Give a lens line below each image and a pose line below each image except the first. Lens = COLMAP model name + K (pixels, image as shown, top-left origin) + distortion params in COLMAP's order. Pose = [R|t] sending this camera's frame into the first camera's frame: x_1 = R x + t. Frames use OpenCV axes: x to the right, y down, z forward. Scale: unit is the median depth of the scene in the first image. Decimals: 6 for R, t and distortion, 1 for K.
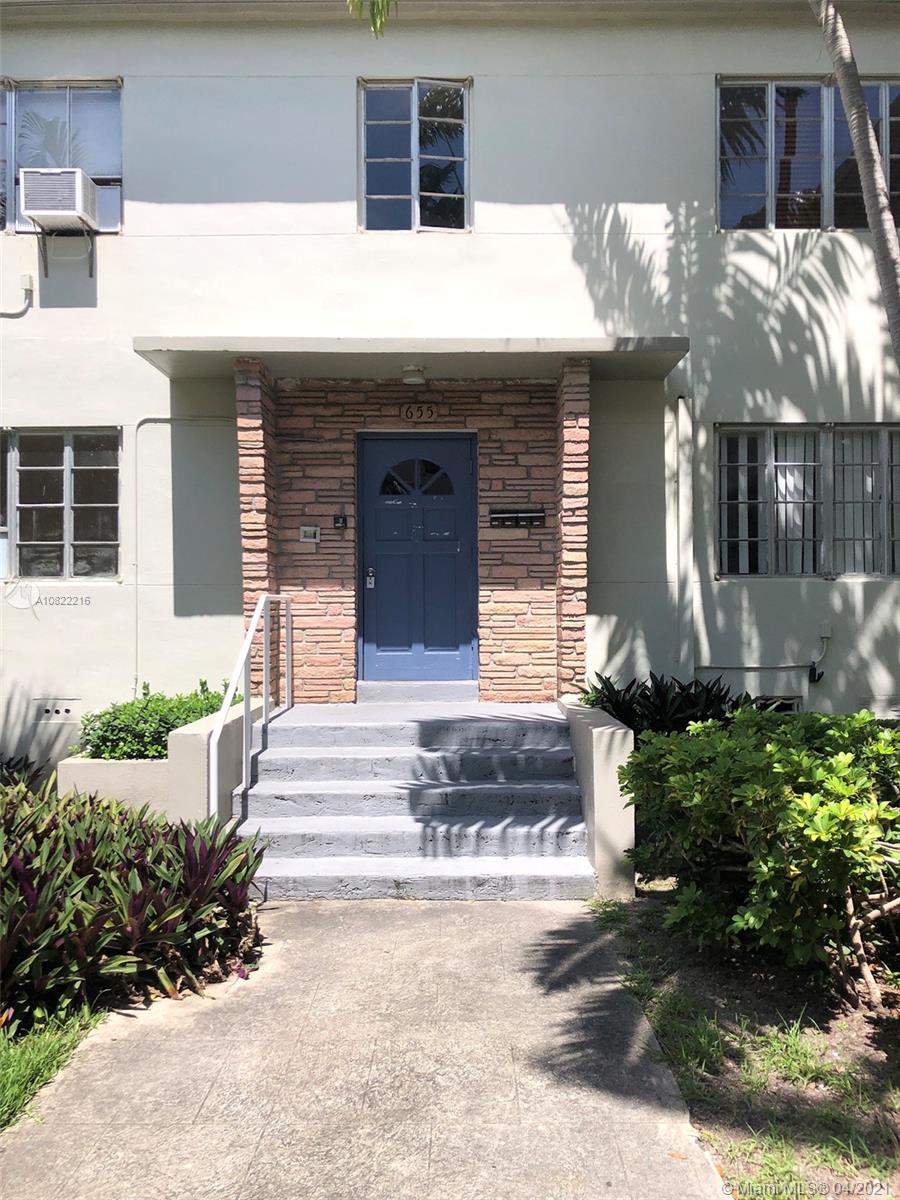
lens RADIAL K [[985.9, 0, 450.8], [0, 985.9, 602.6], [0, 0, 1]] dist [0.049178, -0.036455]
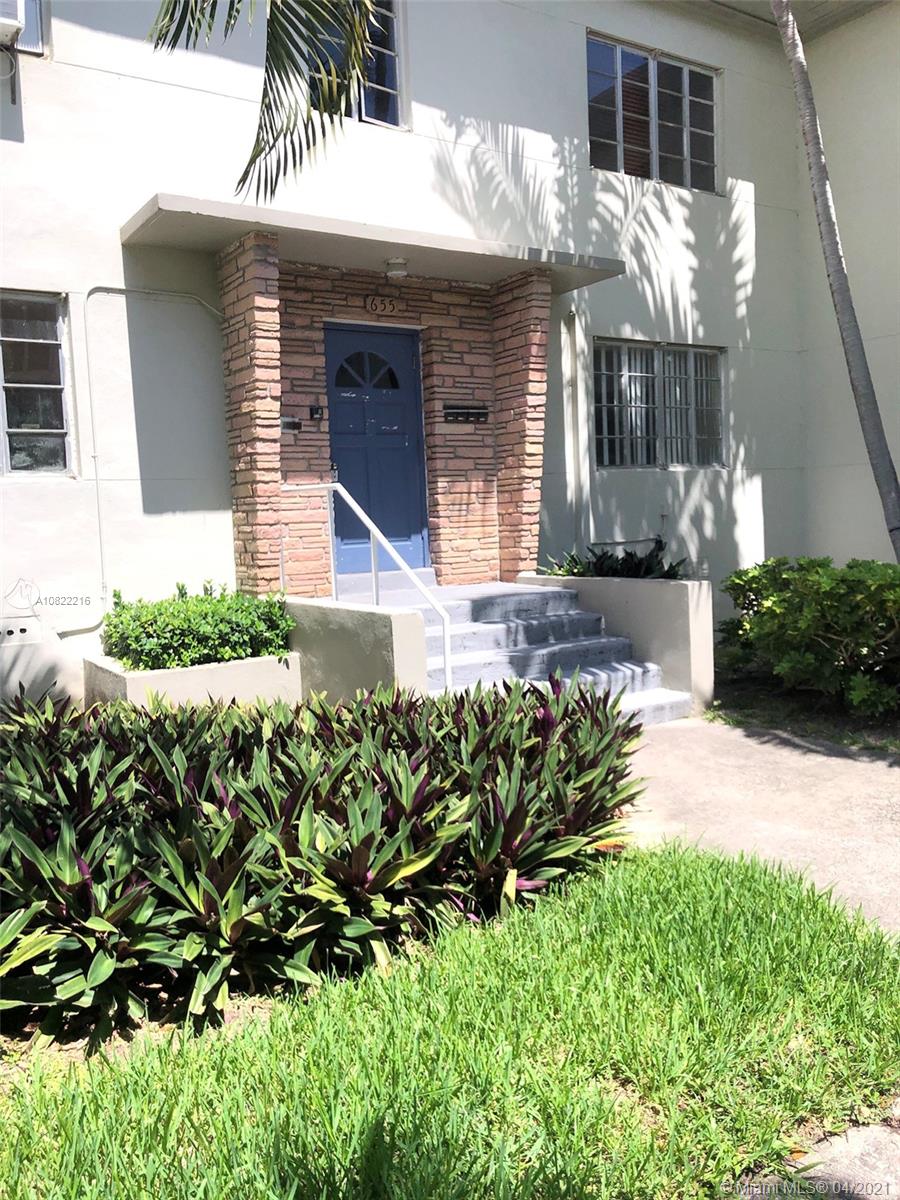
lens RADIAL K [[985.9, 0, 497.8], [0, 985.9, 587.1], [0, 0, 1]] dist [0.049178, -0.036455]
pose [[0.833454, -0.072091, 0.547866, -0.509186], [0.035598, 0.996399, 0.076957, 0.021291], [-0.551441, -0.044637, 0.833019, 0.073250]]
